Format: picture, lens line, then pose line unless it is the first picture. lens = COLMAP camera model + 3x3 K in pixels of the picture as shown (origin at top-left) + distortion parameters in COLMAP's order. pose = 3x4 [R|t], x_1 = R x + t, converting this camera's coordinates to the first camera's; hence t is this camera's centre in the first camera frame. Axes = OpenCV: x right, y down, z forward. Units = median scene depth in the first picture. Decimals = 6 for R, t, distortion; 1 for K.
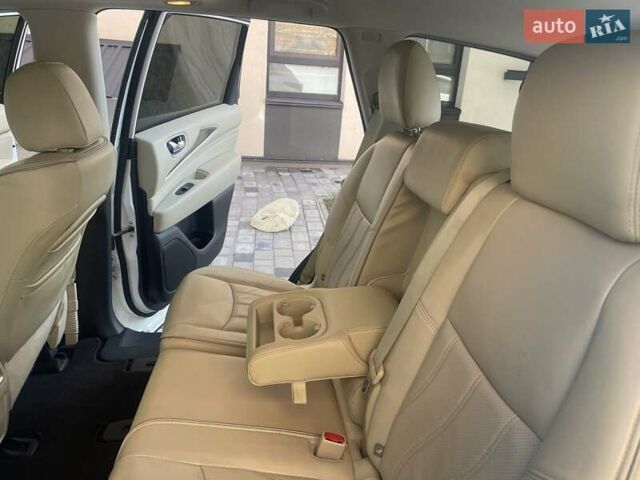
lens RADIAL K [[485.4, 0, 320.0], [0, 485.4, 240.0], [0, 0, 1]] dist [0.079430, -0.121853]
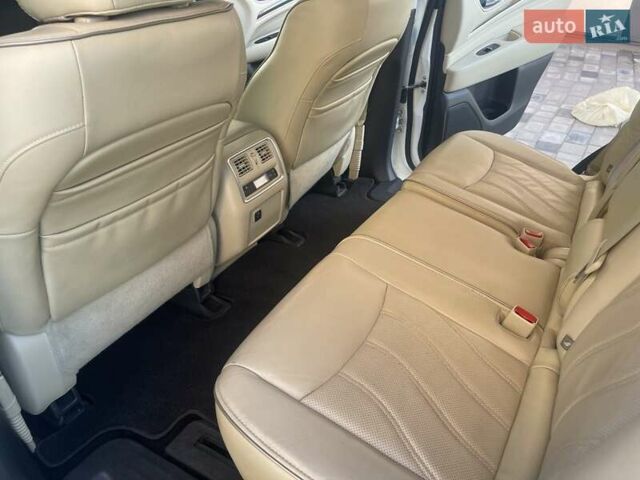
lens RADIAL K [[485.4, 0, 320.0], [0, 485.4, 240.0], [0, 0, 1]] dist [0.079430, -0.121853]
pose [[0.769558, 0.303607, -0.561785, 0.121875], [-0.181599, 0.947472, 0.263283, 0.055157], [0.612211, -0.100591, 0.784270, 0.026330]]
